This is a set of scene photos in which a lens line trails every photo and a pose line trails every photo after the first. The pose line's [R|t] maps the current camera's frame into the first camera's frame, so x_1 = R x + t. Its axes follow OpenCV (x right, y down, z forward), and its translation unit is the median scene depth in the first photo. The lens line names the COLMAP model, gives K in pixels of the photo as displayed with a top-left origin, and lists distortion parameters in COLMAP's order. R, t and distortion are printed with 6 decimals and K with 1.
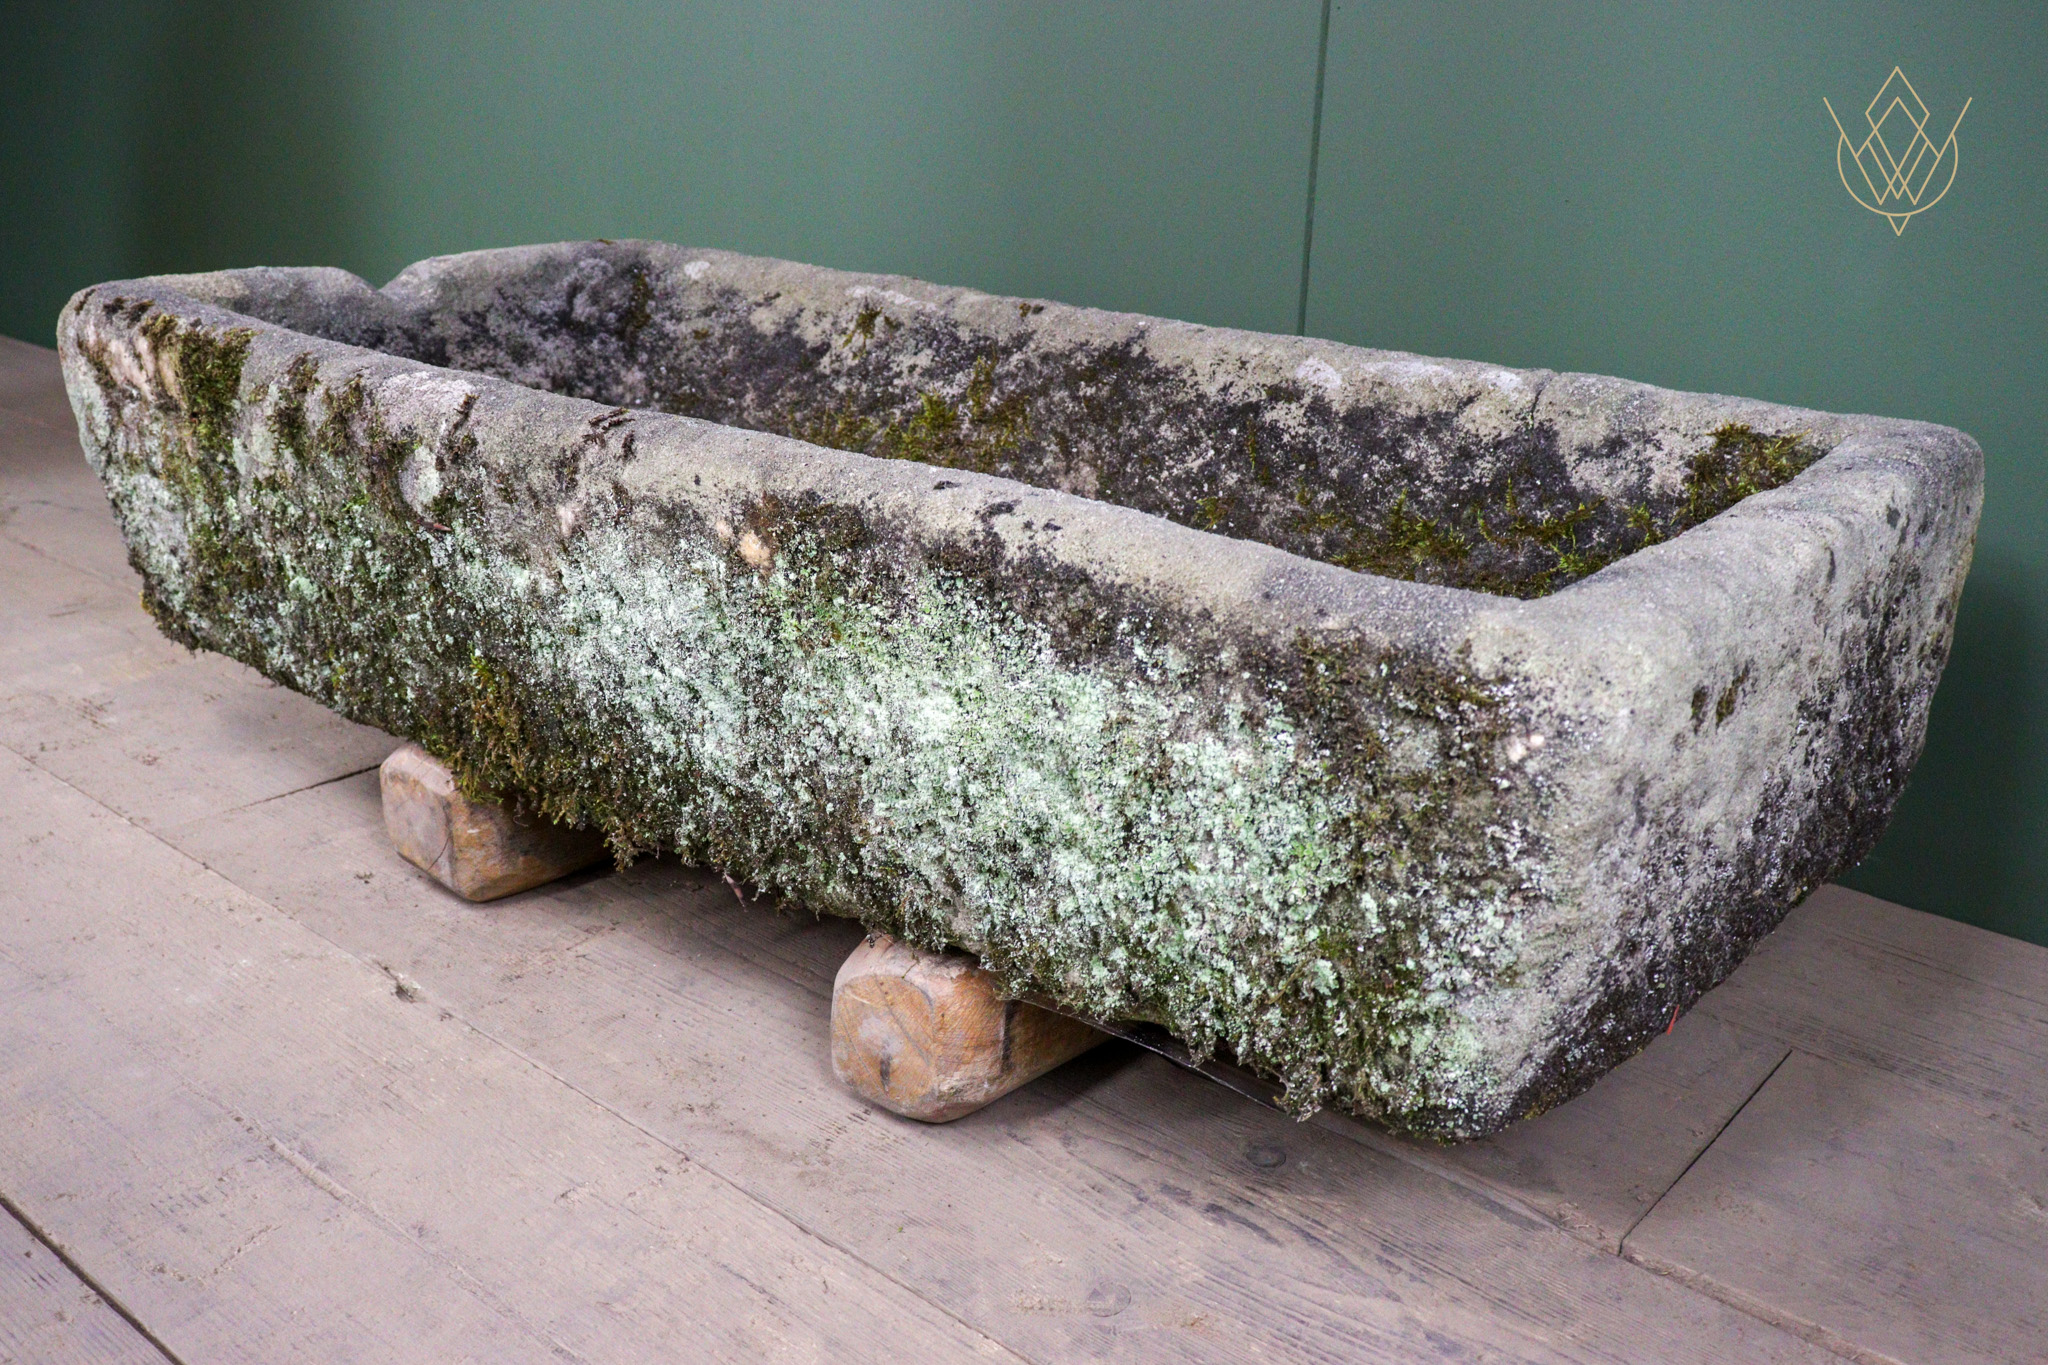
lens RADIAL K [[1869.6, 0, 1027.9], [0, 1869.6, 684.1], [0, 0, 1]] dist [-0.006300, 0.000925]
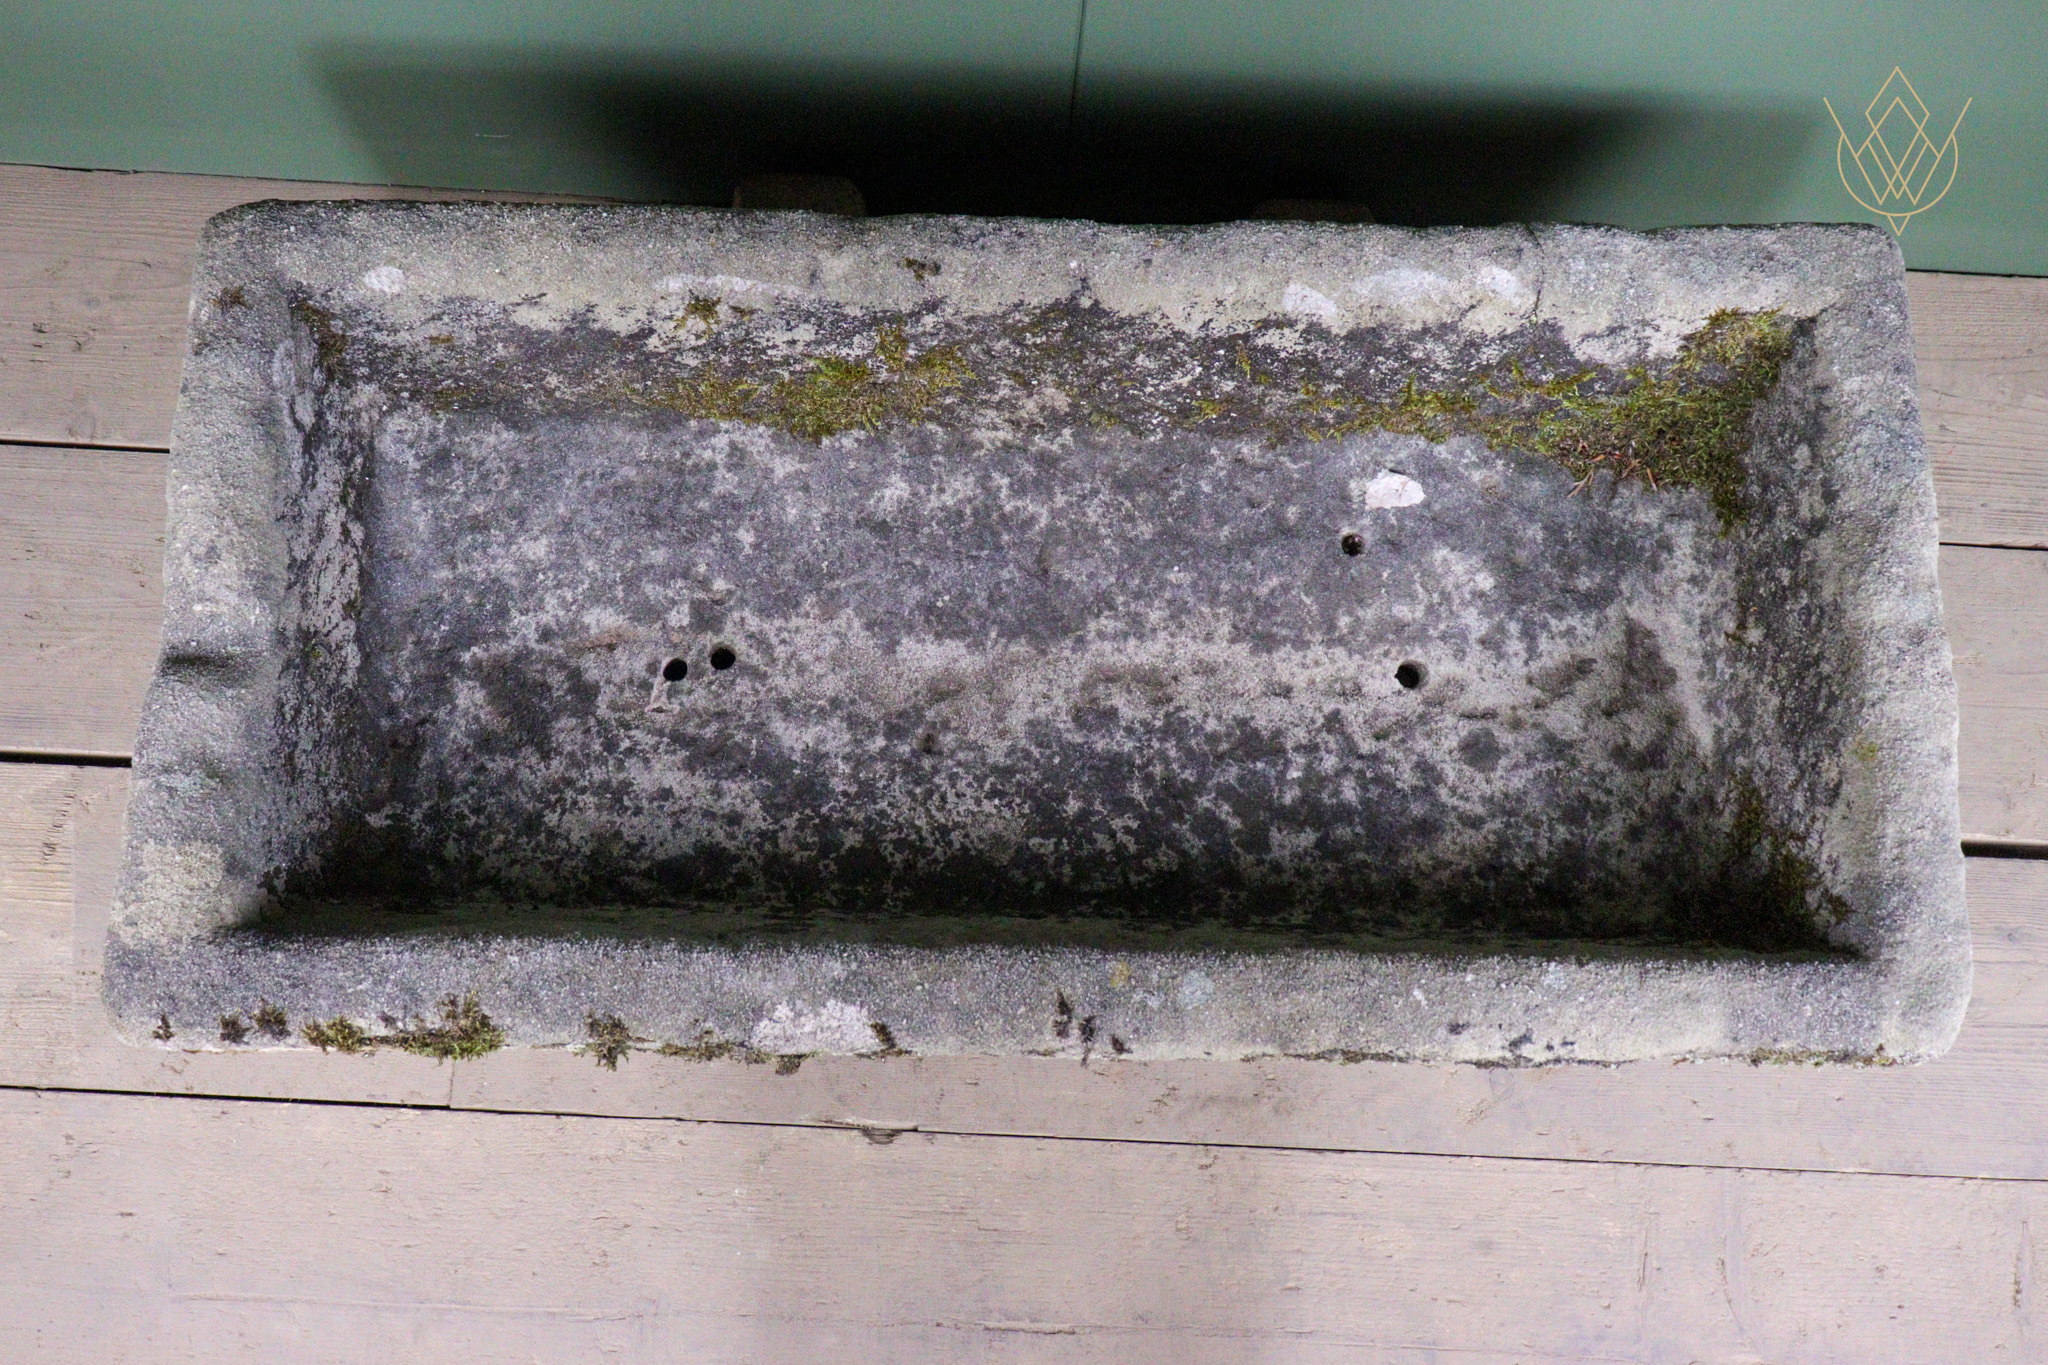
lens RADIAL K [[1884.2, 0, 1024.0], [0, 1884.2, 682.5], [0, 0, 1]] dist [-0.009326, 0.001362]
pose [[0.793910, -0.593244, 0.133298, -0.255555], [0.198813, 0.460451, 0.865135, -1.141207], [-0.574613, -0.660338, 0.483502, 0.556144]]
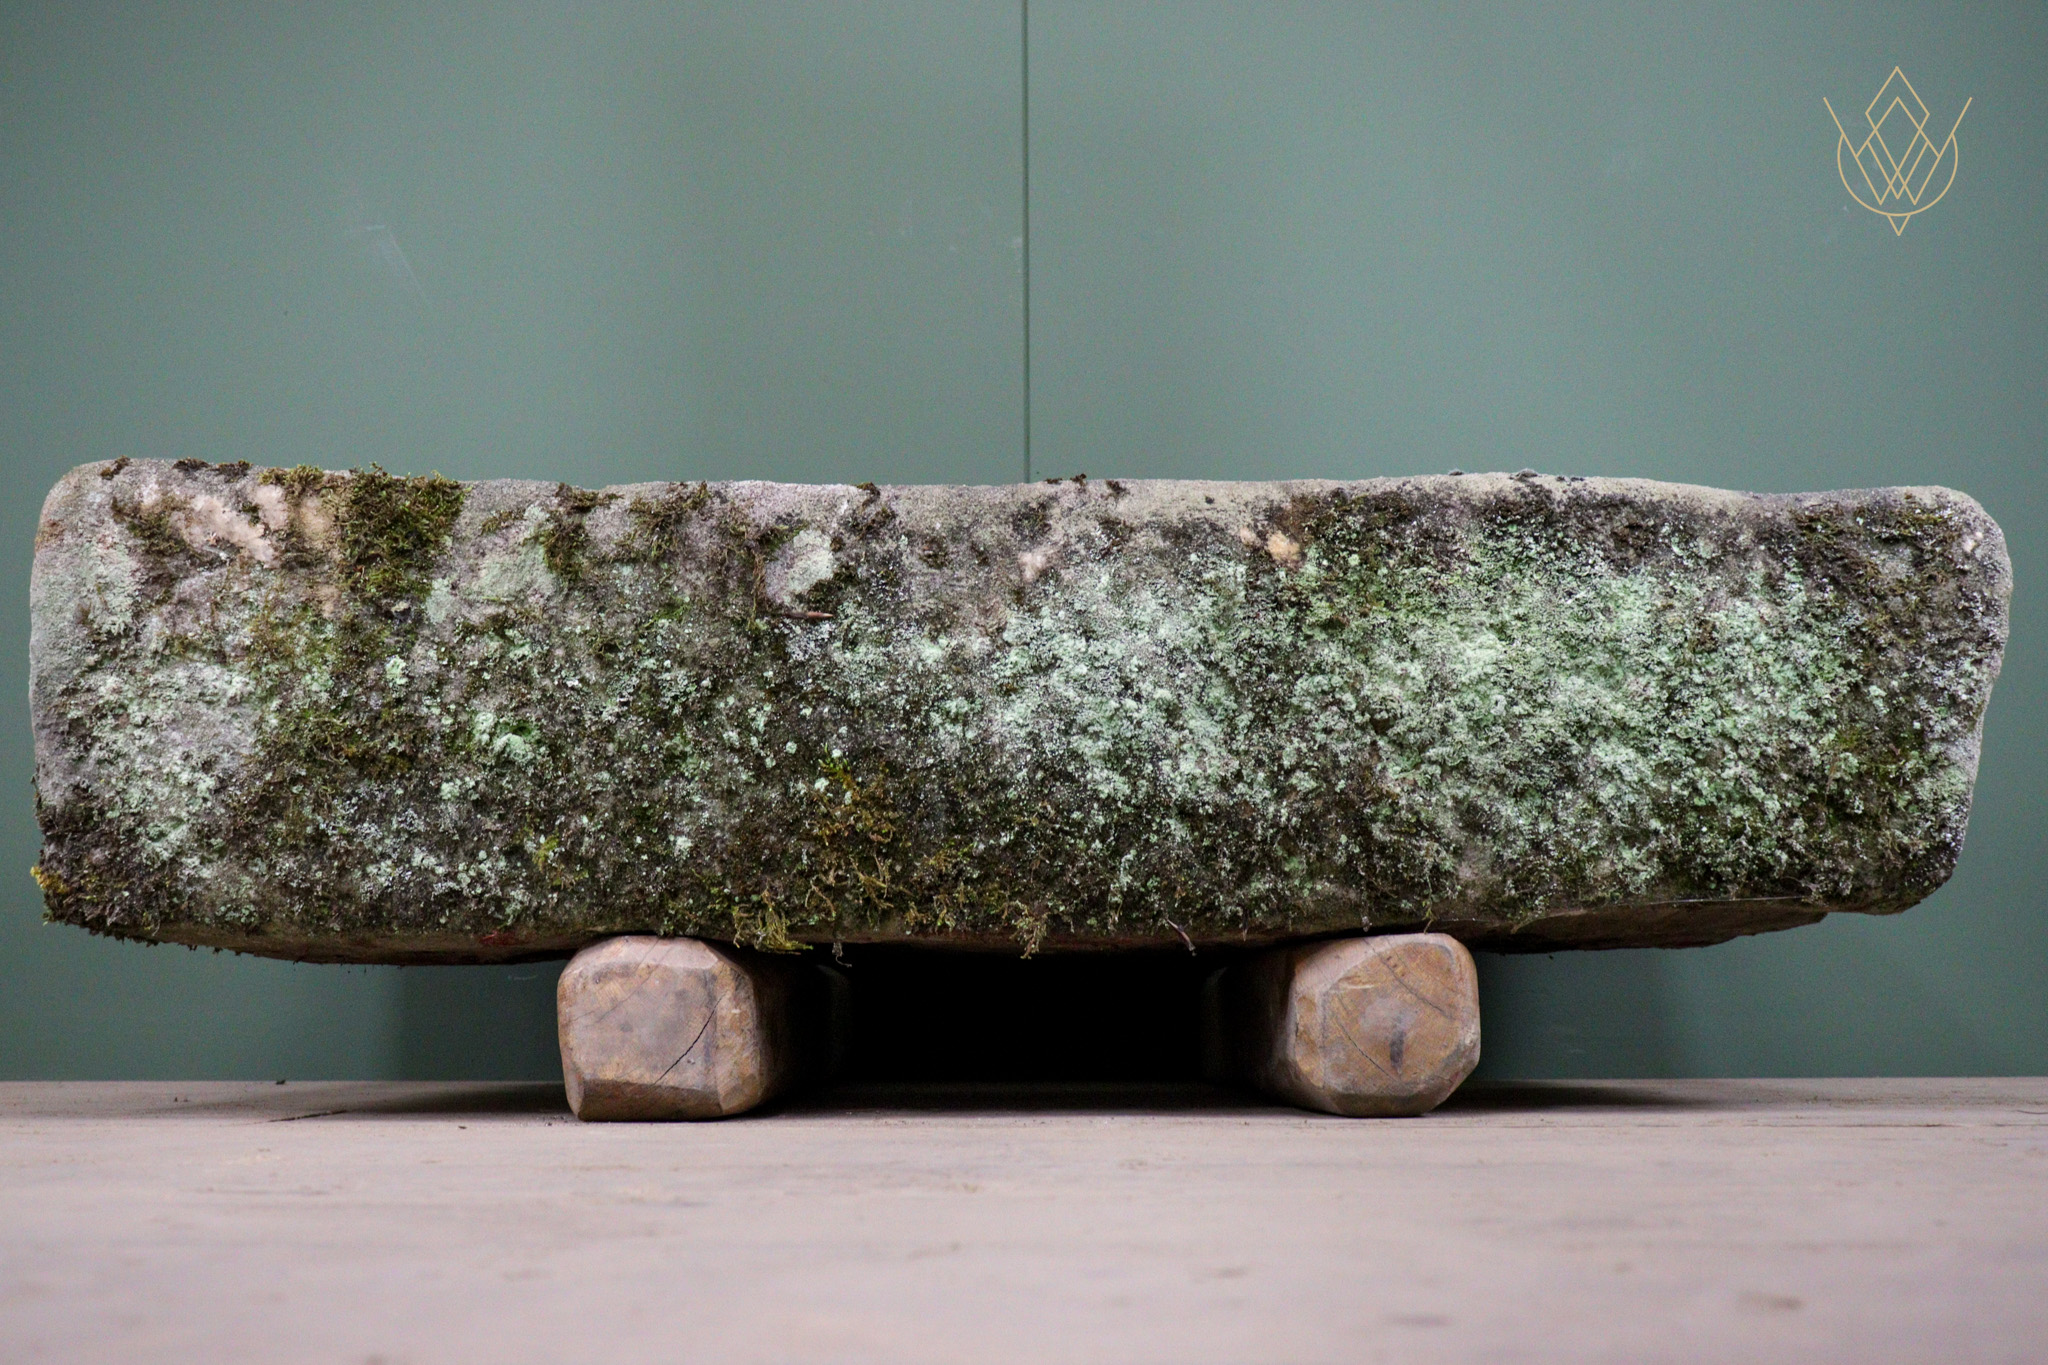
lens RADIAL K [[1884.2, 0, 1024.0], [0, 1884.2, 682.5], [0, 0, 1]] dist [-0.009326, 0.001362]
pose [[0.763371, 0.082248, 0.640702, -0.871679], [0.246579, 0.879650, -0.406711, 0.377885], [-0.597045, 0.468456, 0.651219, 0.321346]]
